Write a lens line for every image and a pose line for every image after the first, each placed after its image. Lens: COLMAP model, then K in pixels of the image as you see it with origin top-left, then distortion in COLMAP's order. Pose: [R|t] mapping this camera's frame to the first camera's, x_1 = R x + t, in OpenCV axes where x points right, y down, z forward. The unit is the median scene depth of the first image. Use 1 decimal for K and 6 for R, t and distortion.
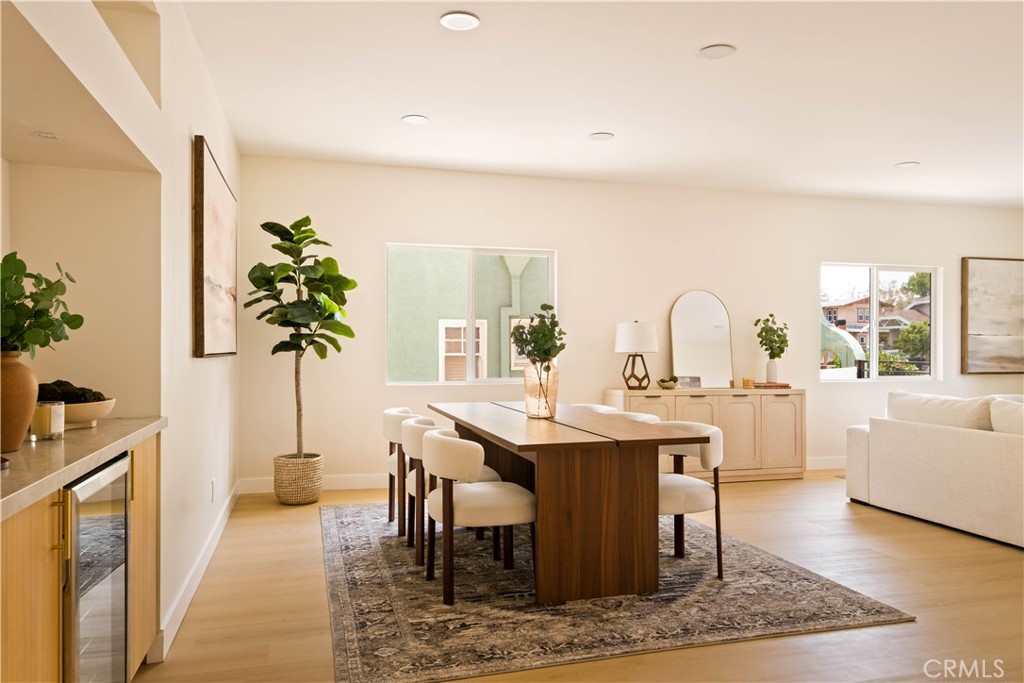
lens RADIAL K [[717.9, 0, 512.0], [0, 717.9, 341.5], [0, 0, 1]] dist [-0.001311, 0.000688]
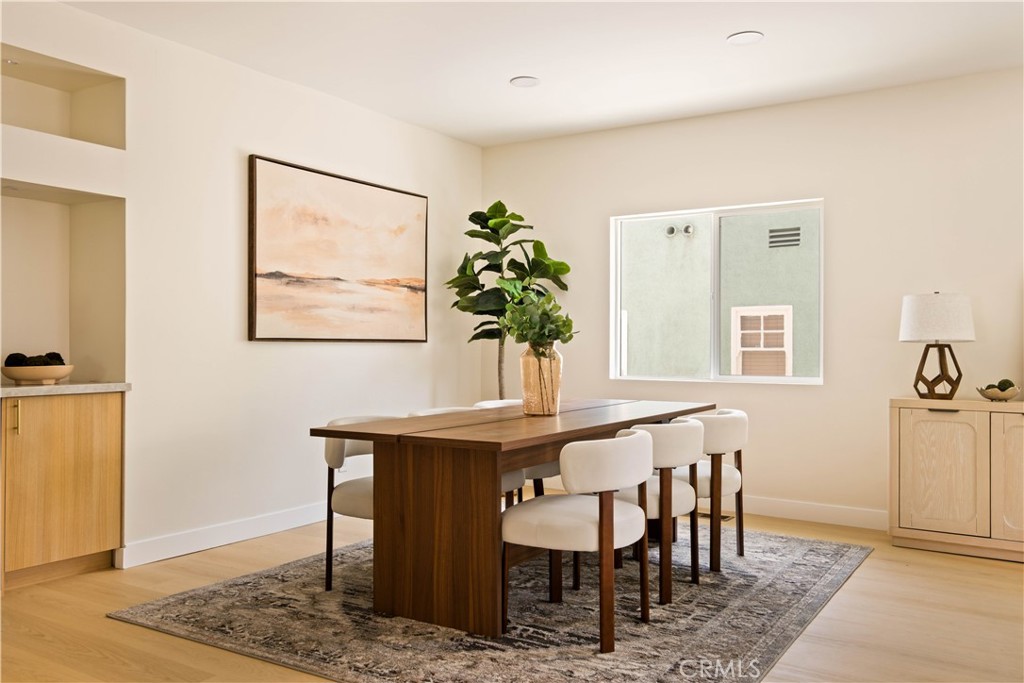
lens RADIAL K [[828.4, 0, 511.4], [0, 828.4, 336.8], [0, 0, 1]] dist [0.007740, 0.000201]
pose [[0.662646, -0.007397, -0.748896, 0.891310], [0.004636, 0.999973, -0.005775, 0.026097], [0.748918, 0.000355, 0.662662, 0.415533]]
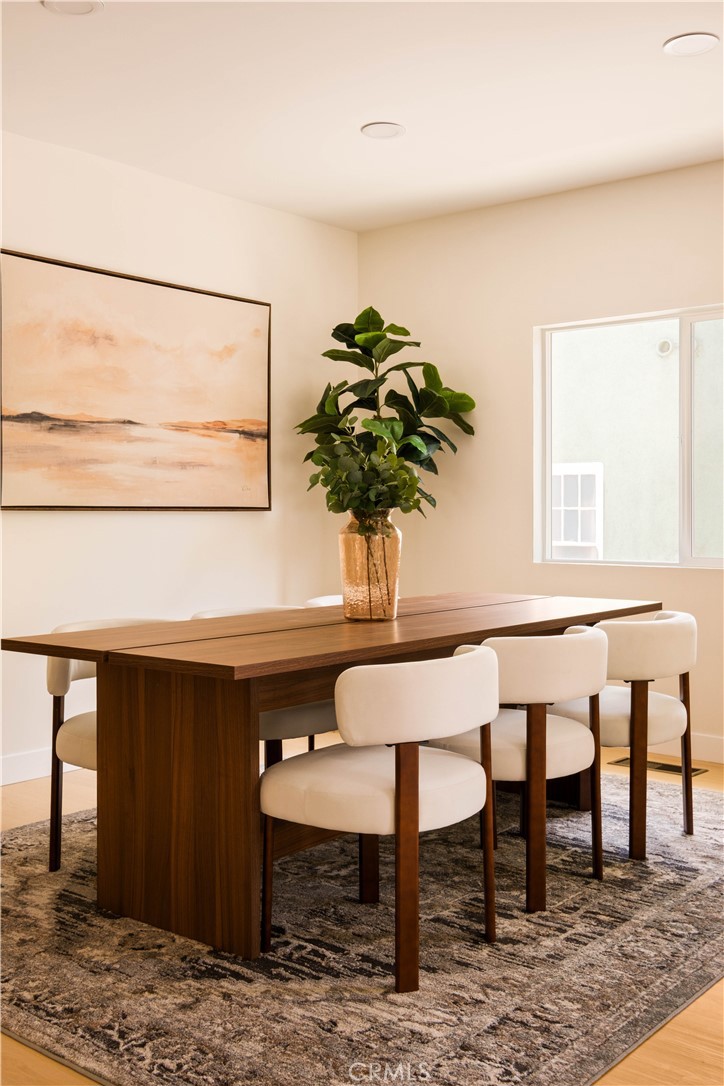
lens RADIAL K [[1121.3, 0, 367.2], [0, 1121.3, 506.7], [0, 0, 1]] dist [0.003556, 0.020644]
pose [[0.570059, -0.005442, -0.821586, 0.916928], [0.008243, 0.999966, -0.000904, 0.023709], [0.821562, -0.006257, 0.570084, 0.610767]]
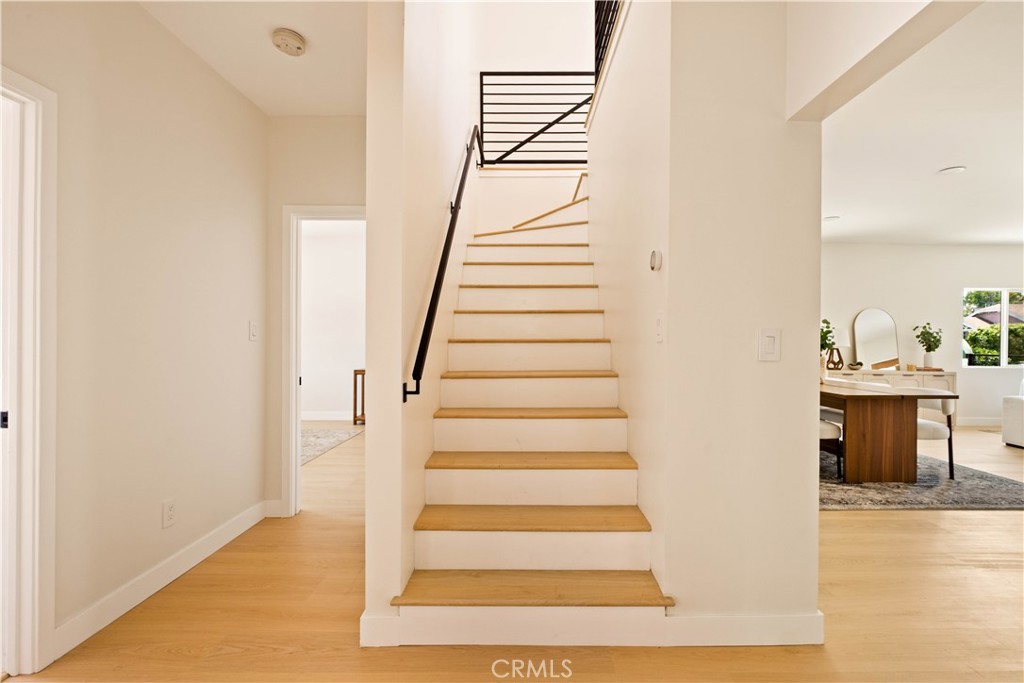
lens RADIAL K [[447.2, 0, 512.0], [0, 447.2, 341.5], [0, 0, 1]] dist [-0.017499, -0.000029]
pose [[0.957701, 0.006524, -0.287693, -0.438225], [-0.004956, 0.999969, 0.006177, 0.000760], [0.287724, -0.004490, 0.957703, -0.317352]]
